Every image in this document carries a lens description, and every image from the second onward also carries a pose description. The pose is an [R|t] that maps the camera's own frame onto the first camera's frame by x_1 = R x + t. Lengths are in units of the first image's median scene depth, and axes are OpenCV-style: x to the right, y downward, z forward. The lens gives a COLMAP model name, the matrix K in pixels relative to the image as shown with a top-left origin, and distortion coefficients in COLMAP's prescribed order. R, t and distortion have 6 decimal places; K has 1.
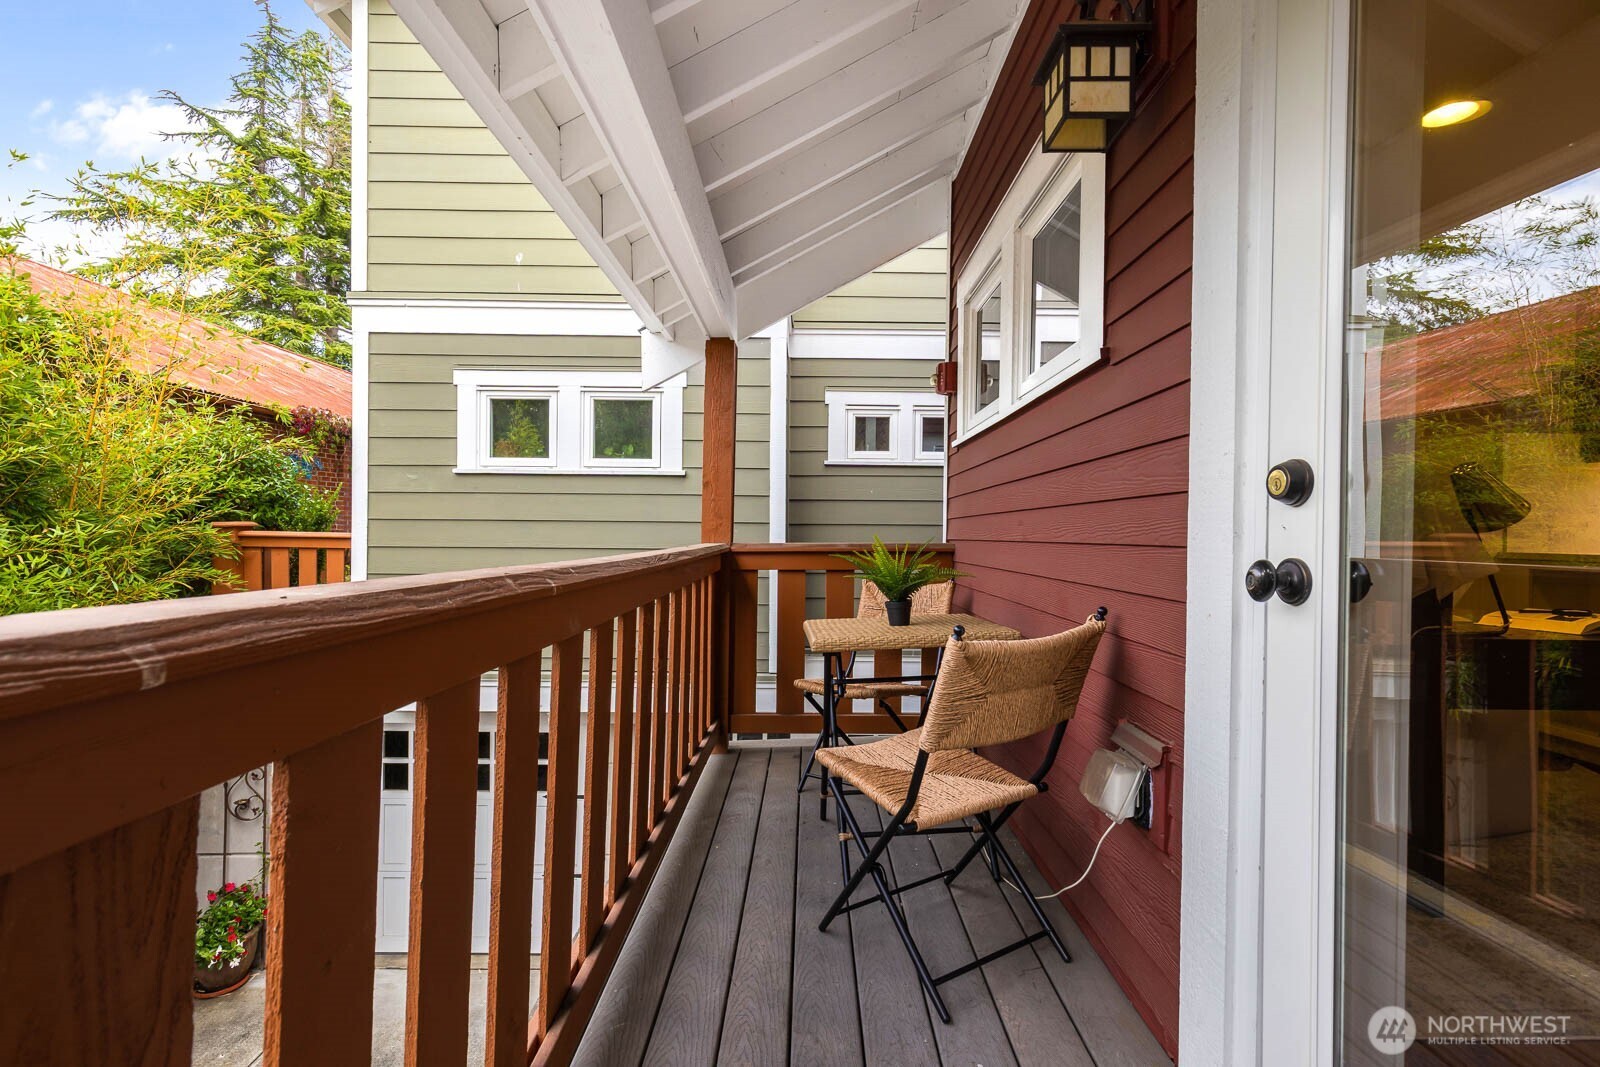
lens RADIAL K [[739.3, 0, 807.4], [0, 739.3, 524.0], [0, 0, 1]] dist [0.007594, -0.000213]
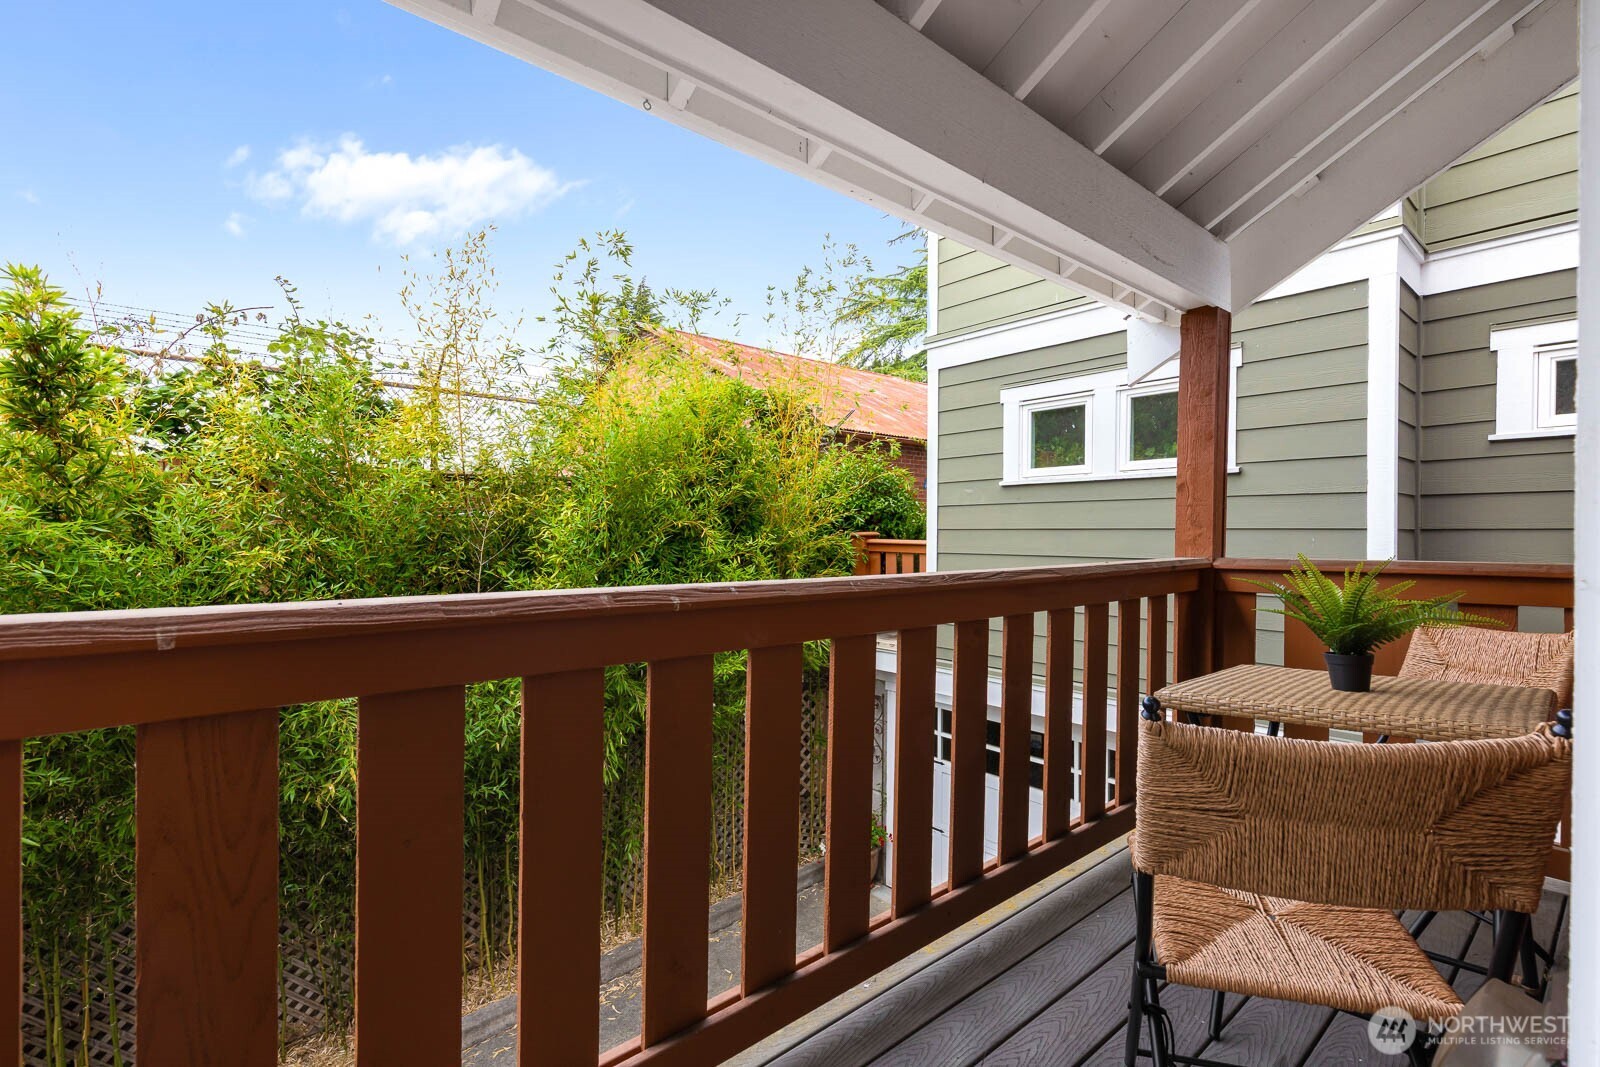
lens RADIAL K [[729.4, 0, 800.0], [0, 729.4, 533.5], [0, 0, 1]] dist [0.006043, 0.000054]
pose [[0.645405, -0.006286, -0.763814, 0.143176], [0.012892, 0.999913, 0.002664, -0.005797], [0.763731, -0.011566, 0.645431, 0.089197]]
